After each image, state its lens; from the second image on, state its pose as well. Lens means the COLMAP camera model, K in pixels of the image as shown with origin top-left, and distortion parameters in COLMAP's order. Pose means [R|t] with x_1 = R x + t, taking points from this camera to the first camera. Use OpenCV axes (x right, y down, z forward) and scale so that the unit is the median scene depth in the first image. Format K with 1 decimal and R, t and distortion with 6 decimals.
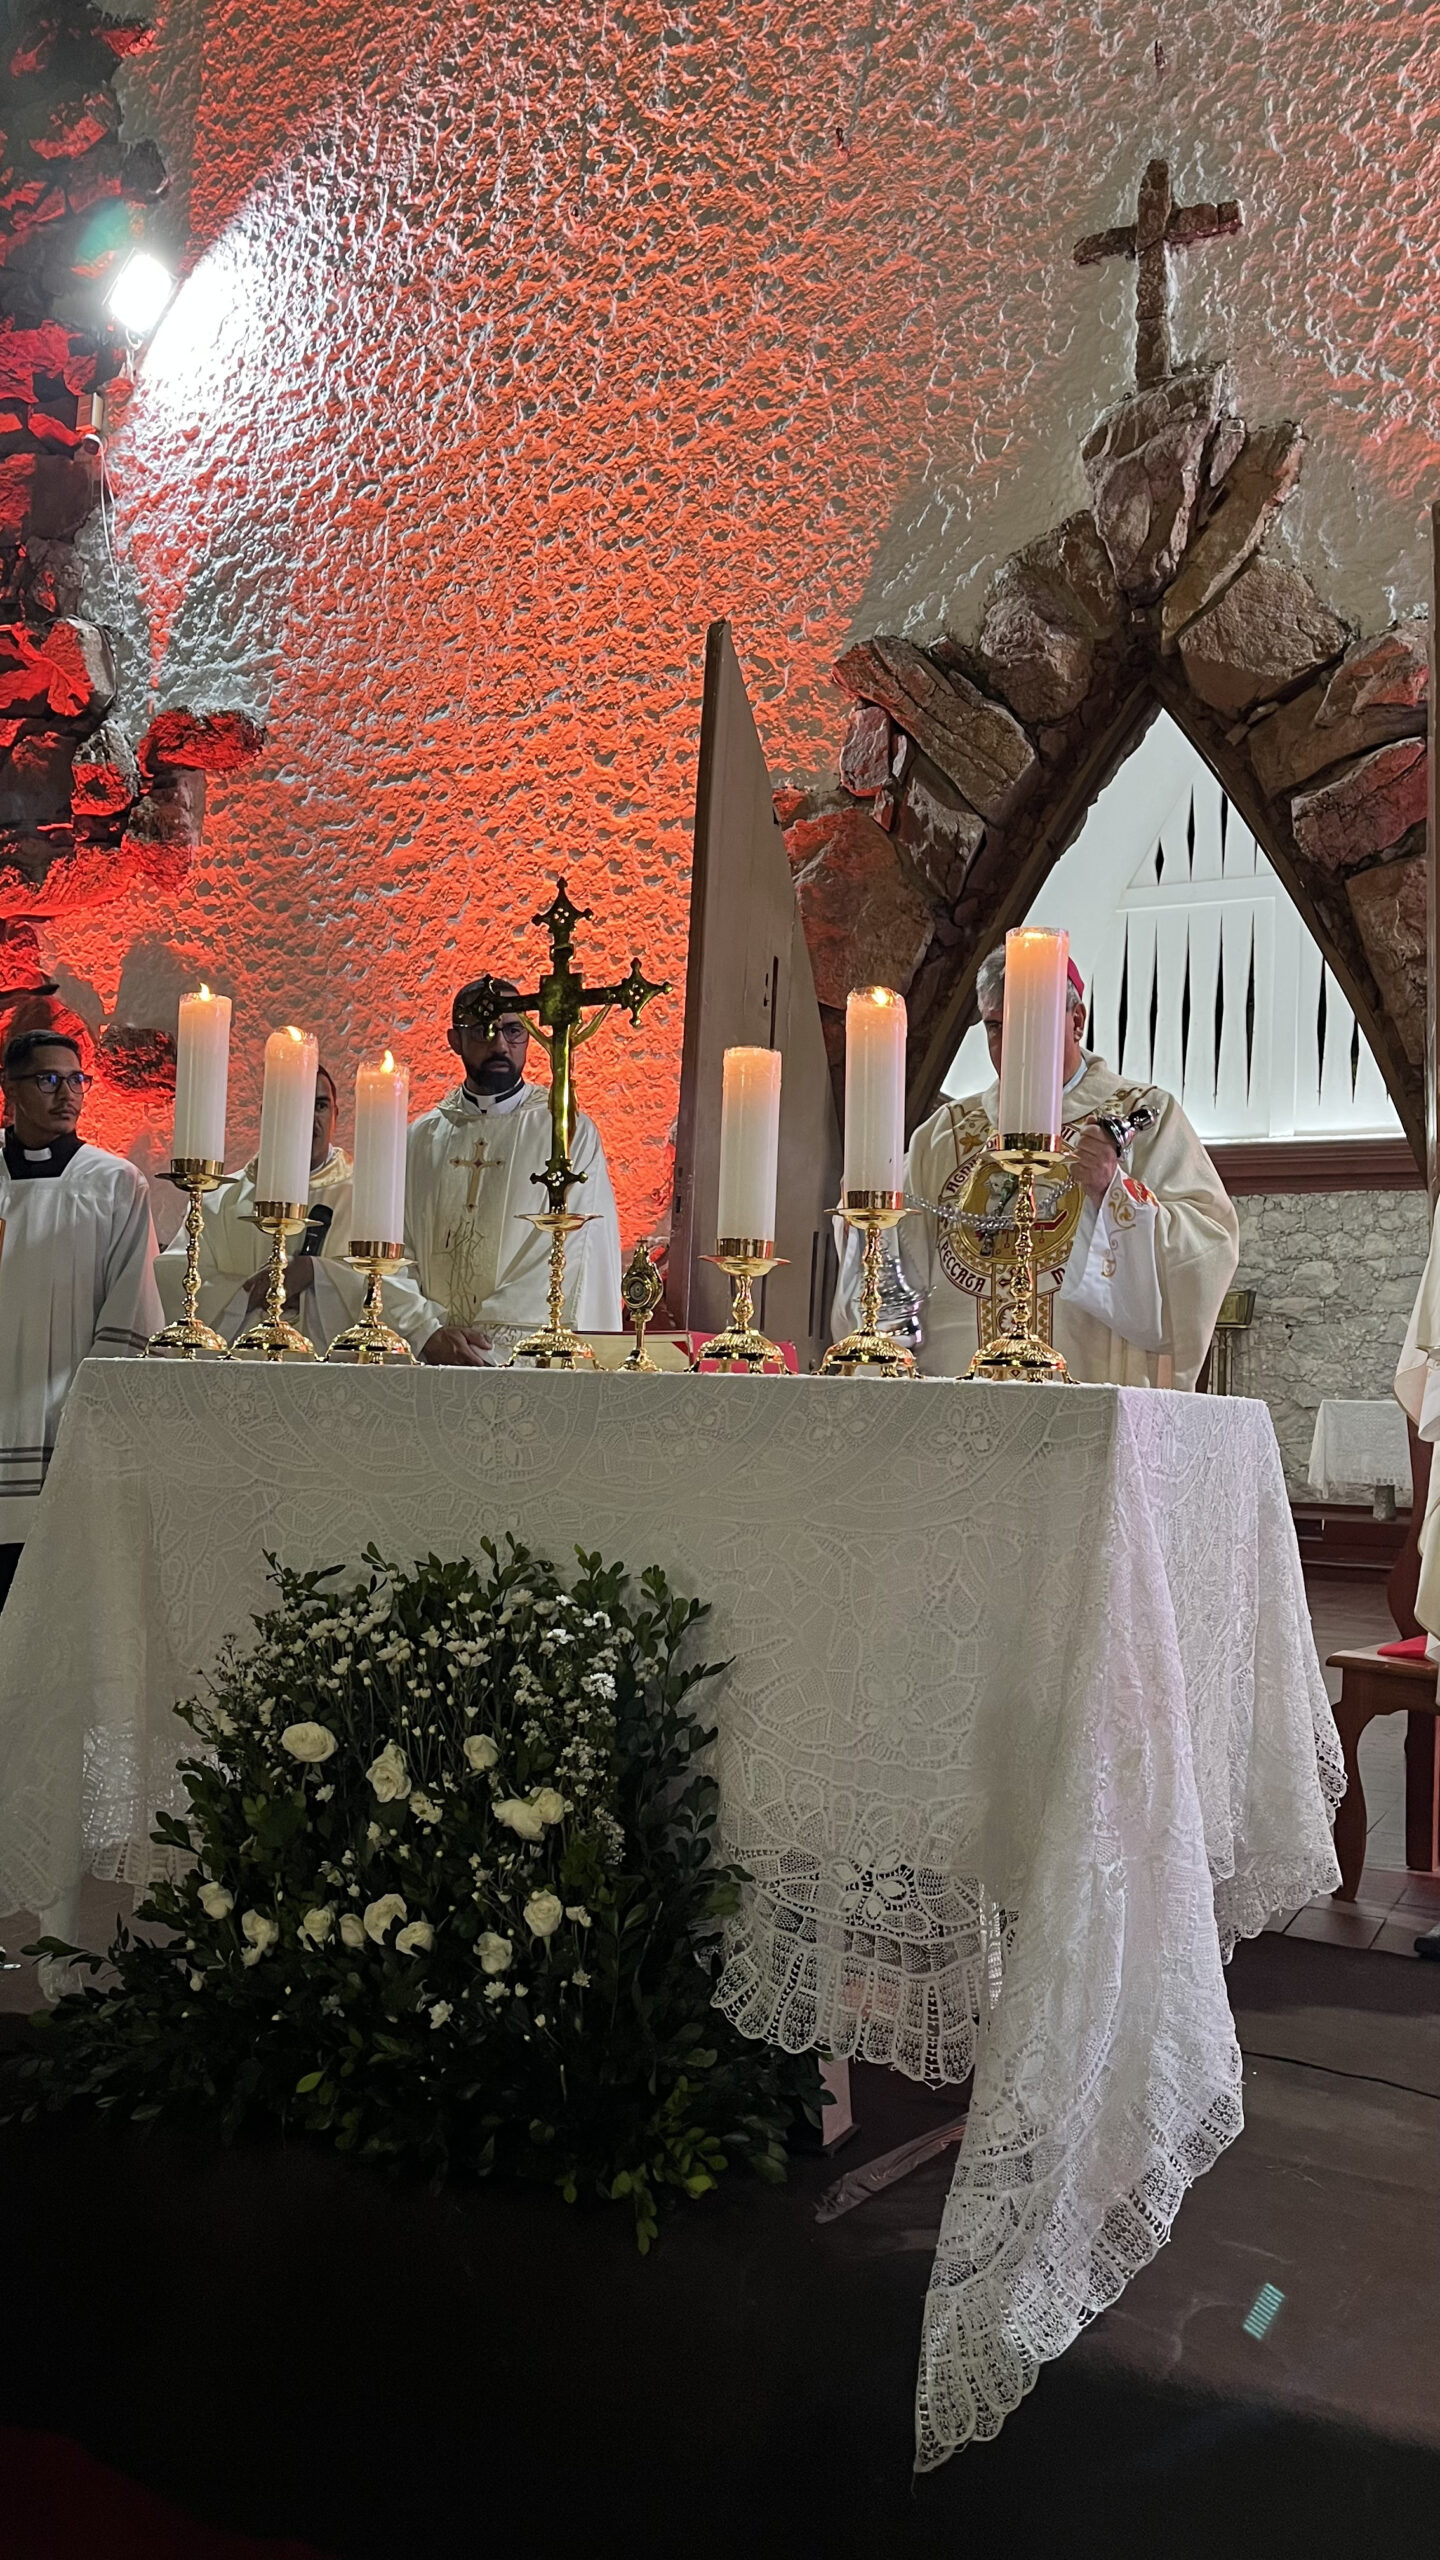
lens RADIAL K [[1933.0, 0, 697.9], [0, 1933.0, 1292.0], [0, 0, 1]] dist [0.050654, -0.046803]
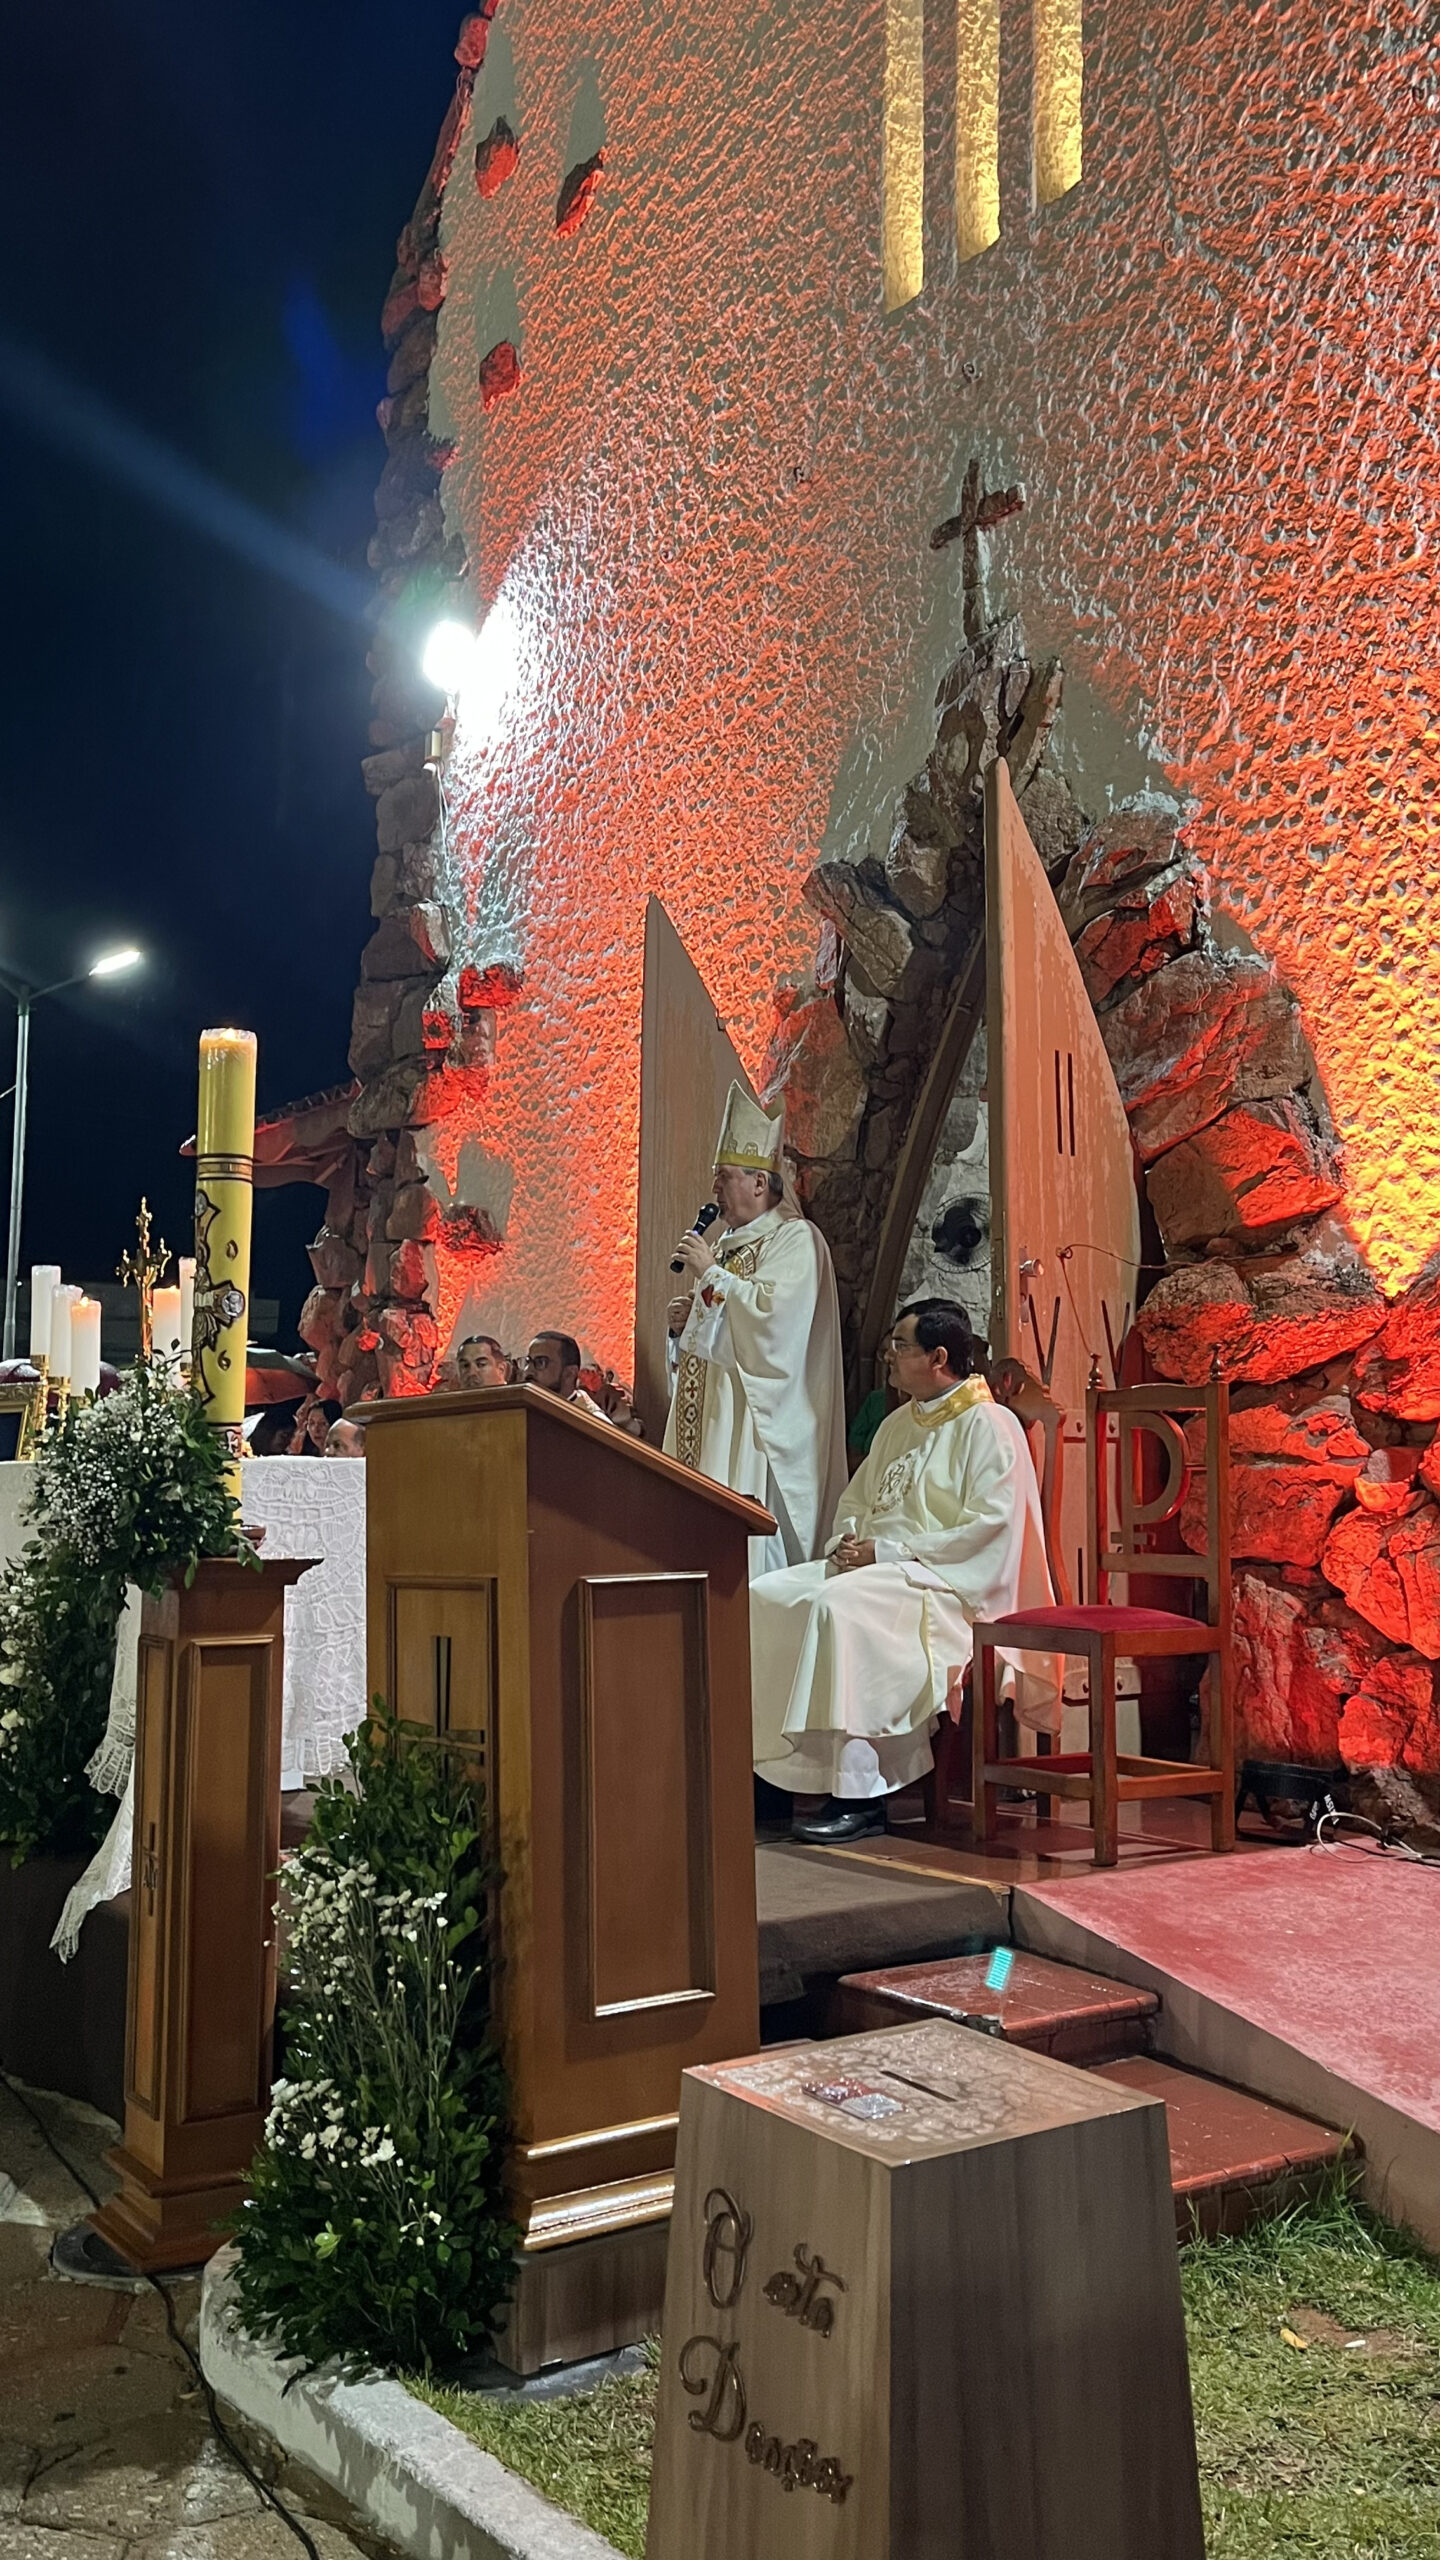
lens RADIAL K [[2181.1, 0, 740.8], [0, 2181.1, 1311.1], [0, 0, 1]] dist [0.052380, -0.053055]
pose [[0.887957, -0.071561, -0.454324, 0.603774], [0.060374, 0.997410, -0.039105, 0.006499], [0.455946, 0.007294, 0.889978, -0.264234]]
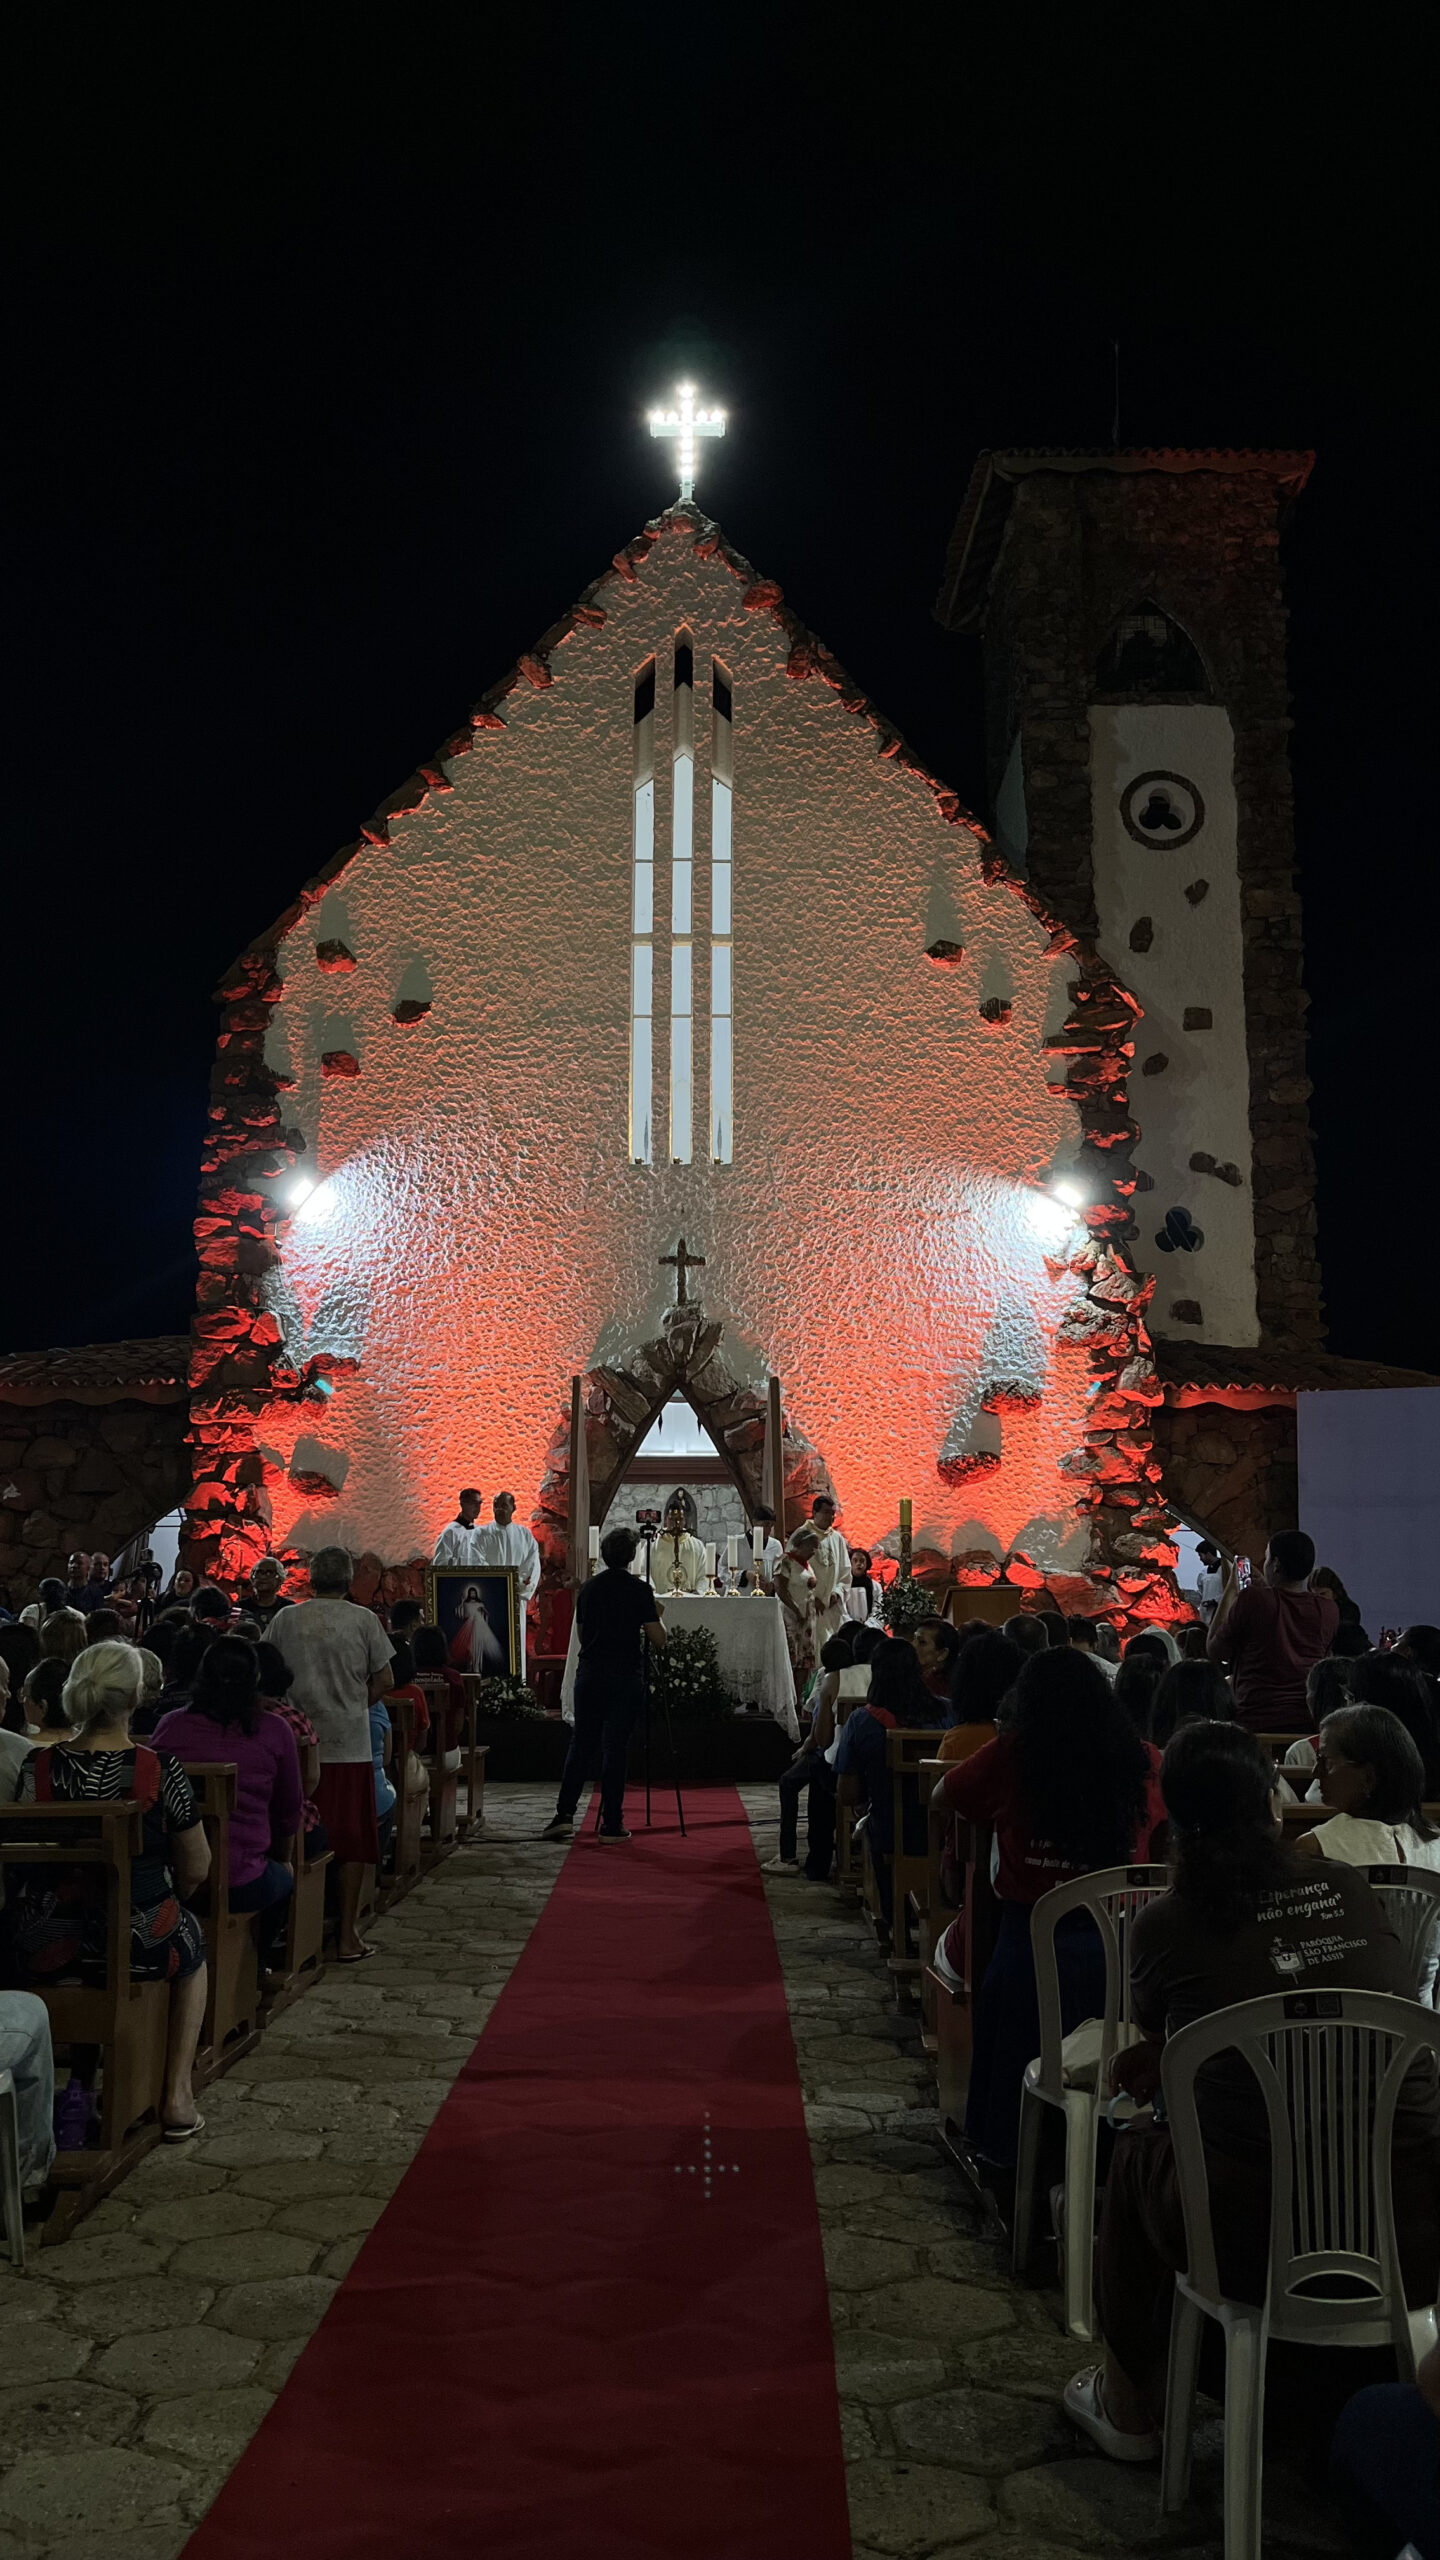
lens RADIAL K [[1933.0, 0, 693.8], [0, 1933.0, 1291.2], [0, 0, 1]] dist [0.050654, -0.046803]
pose [[0.891656, 0.046927, 0.450275, -1.112037], [0.001693, 0.994260, -0.106973, -0.103942], [-0.452711, 0.096146, 0.886459, -1.763629]]
